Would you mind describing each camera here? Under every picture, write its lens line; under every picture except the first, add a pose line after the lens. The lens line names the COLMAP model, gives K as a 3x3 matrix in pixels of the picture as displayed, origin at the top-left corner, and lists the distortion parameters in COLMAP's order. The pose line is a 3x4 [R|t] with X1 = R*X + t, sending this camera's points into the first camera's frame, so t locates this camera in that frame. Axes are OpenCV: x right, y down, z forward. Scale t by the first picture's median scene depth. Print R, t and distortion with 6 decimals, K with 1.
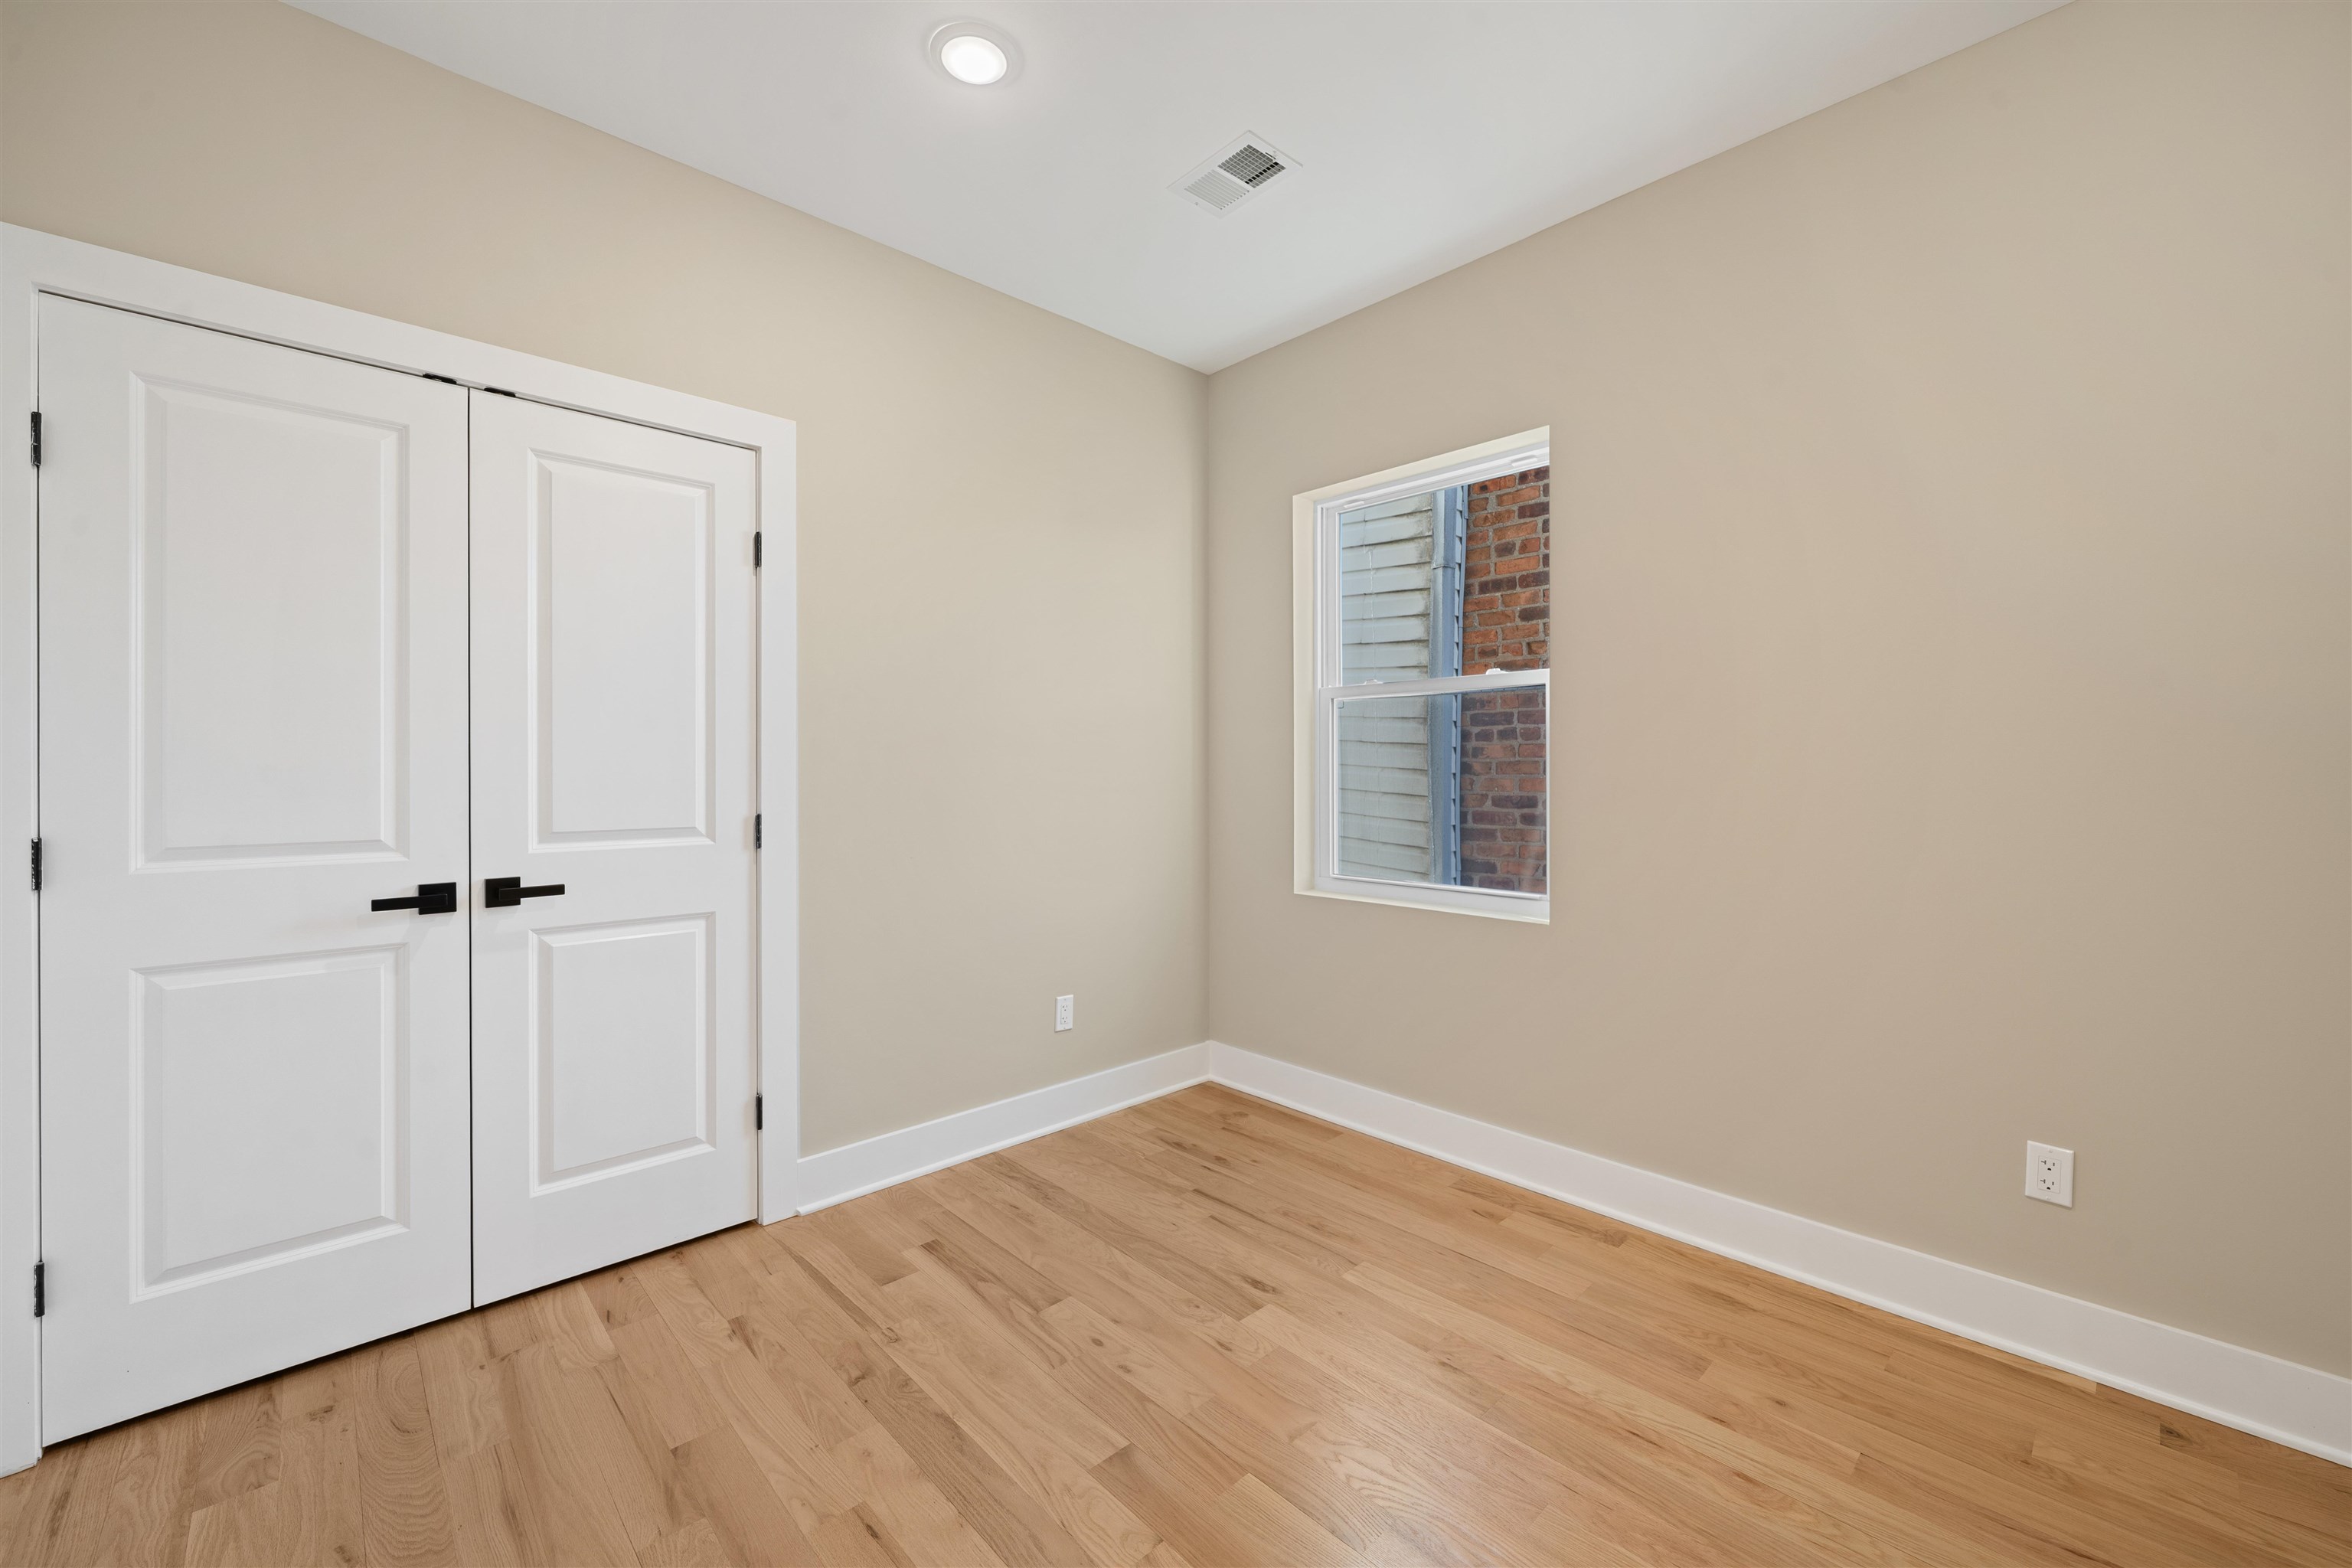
lens RADIAL K [[921.7, 0, 1170.7], [0, 921.7, 772.4], [0, 0, 1]] dist [-0.000483, 0.000010]
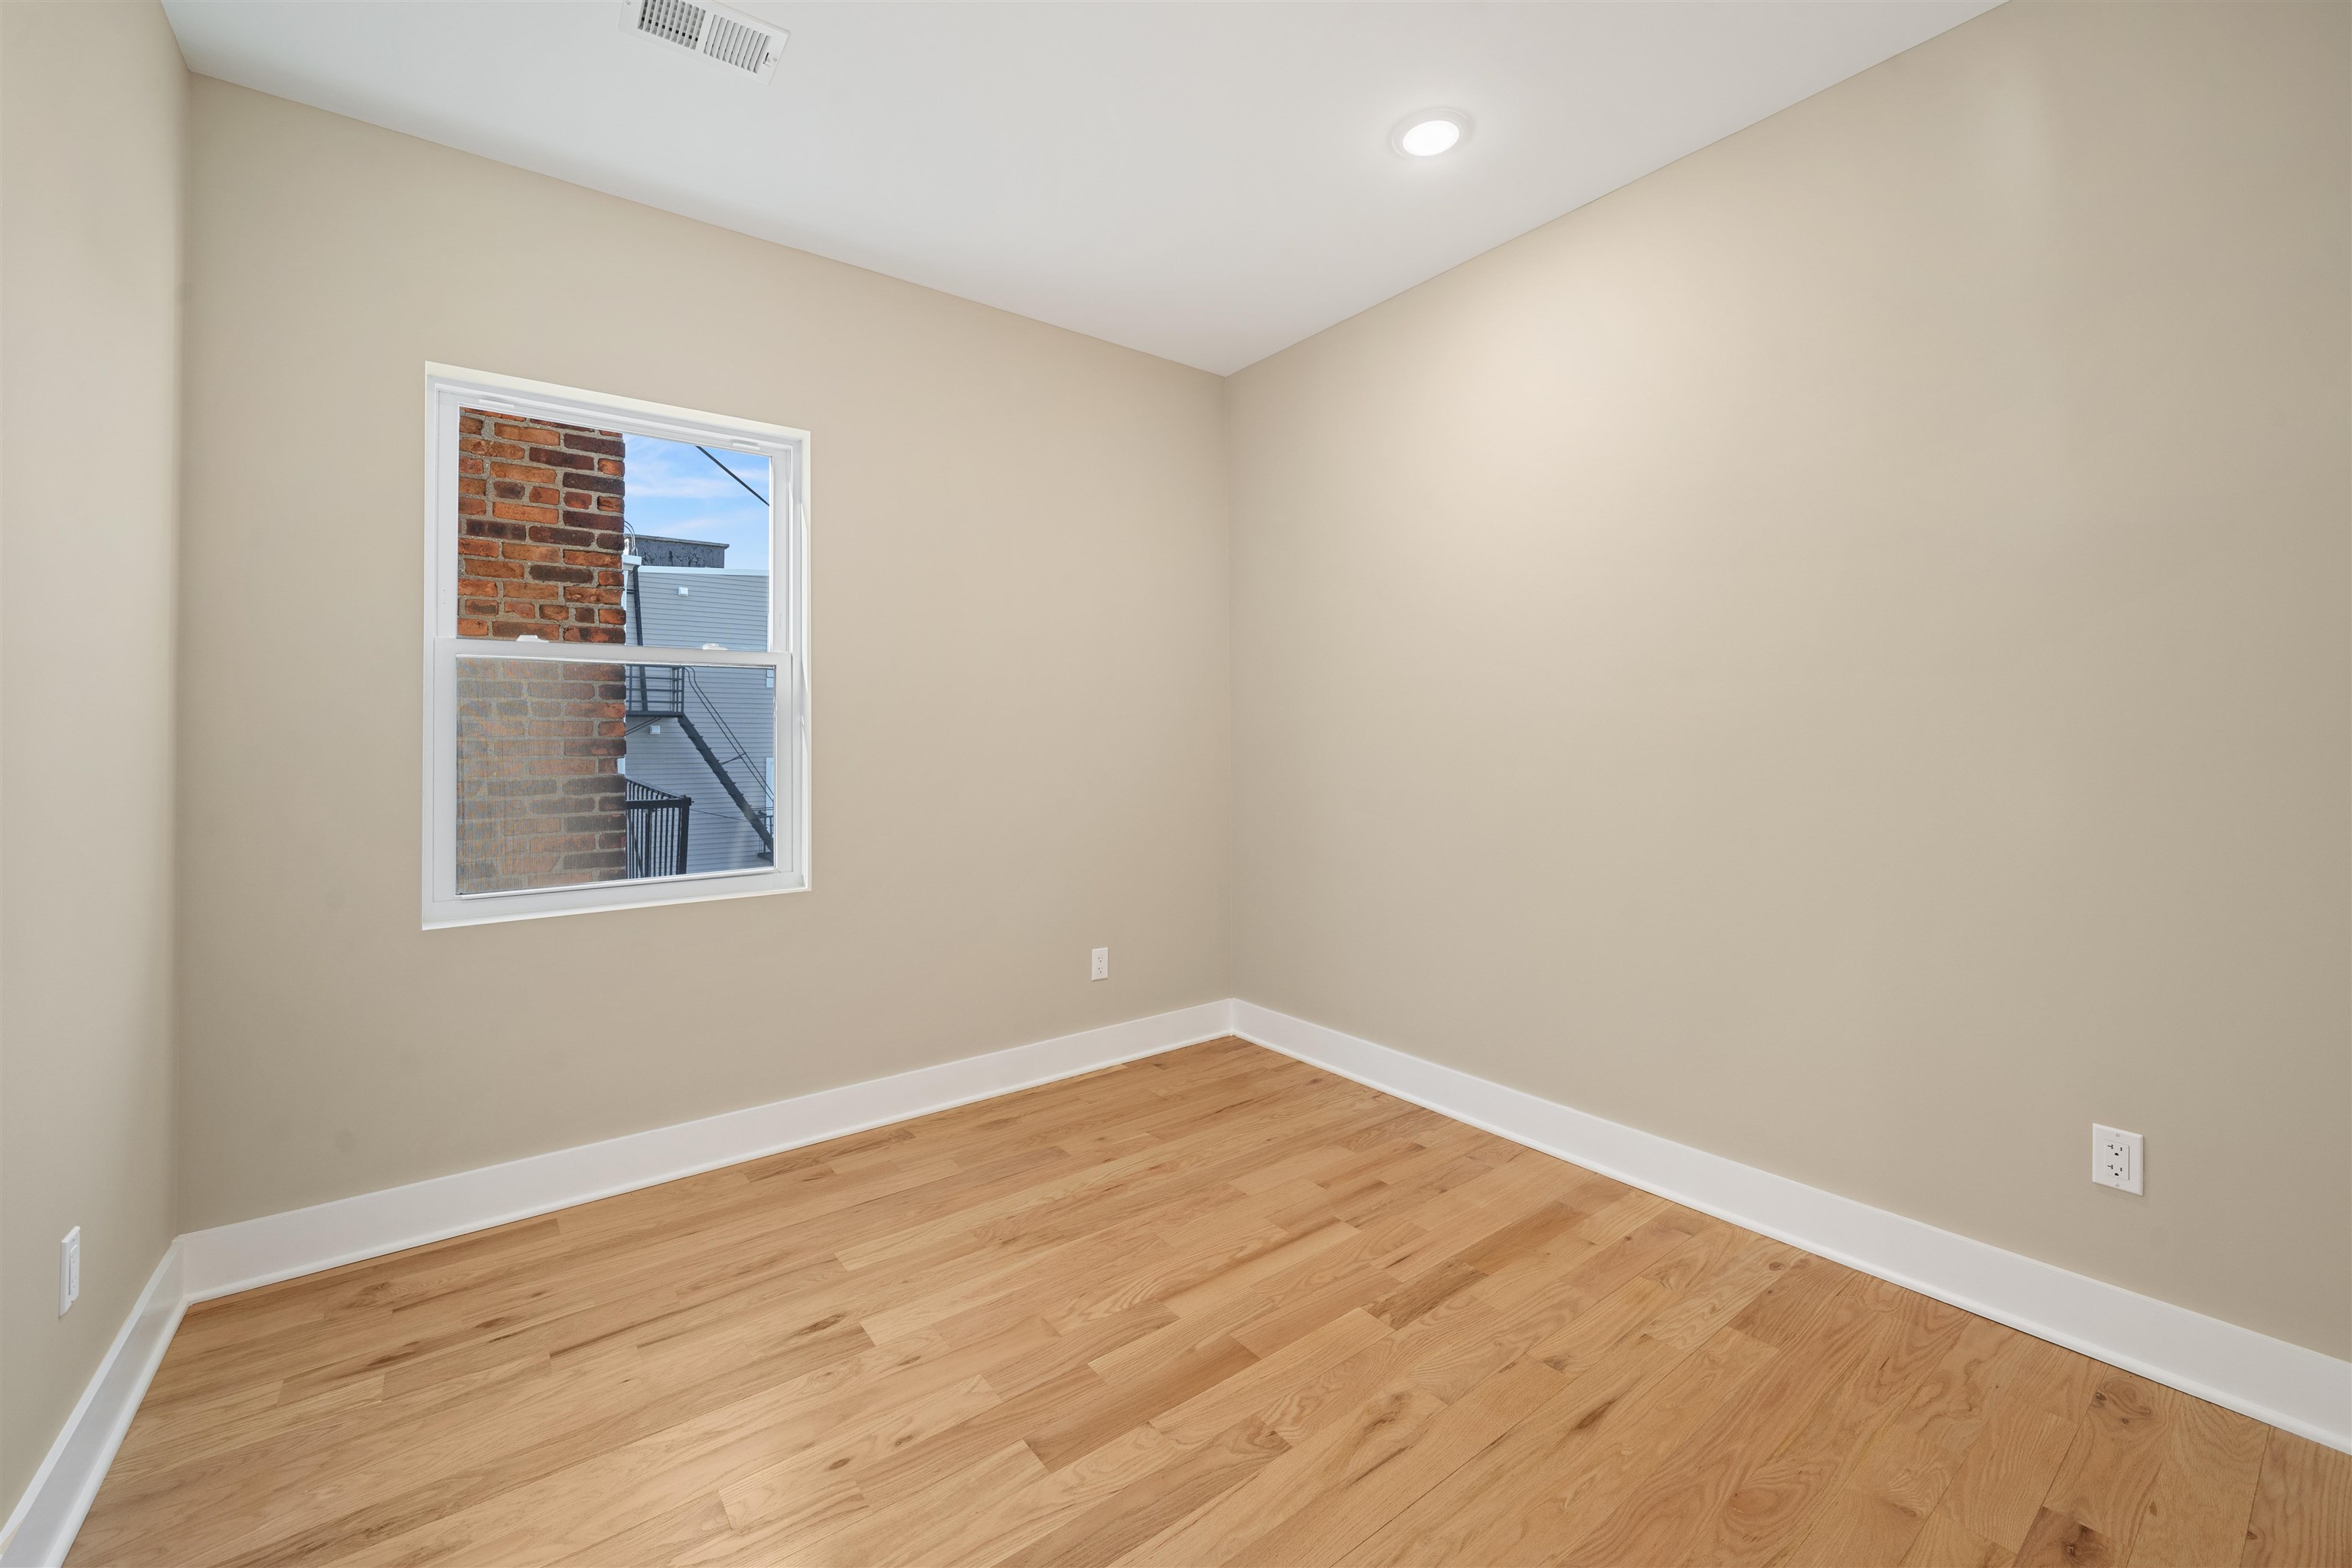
lens RADIAL K [[942.5, 0, 1177.0], [0, 942.5, 722.1], [0, 0, 1]] dist [0.000795, 0.000169]
pose [[0.110686, 0.020026, 0.993654, -0.639427], [0.013197, 0.999679, -0.021618, -0.003097], [-0.993768, 0.015506, 0.110387, 0.445153]]
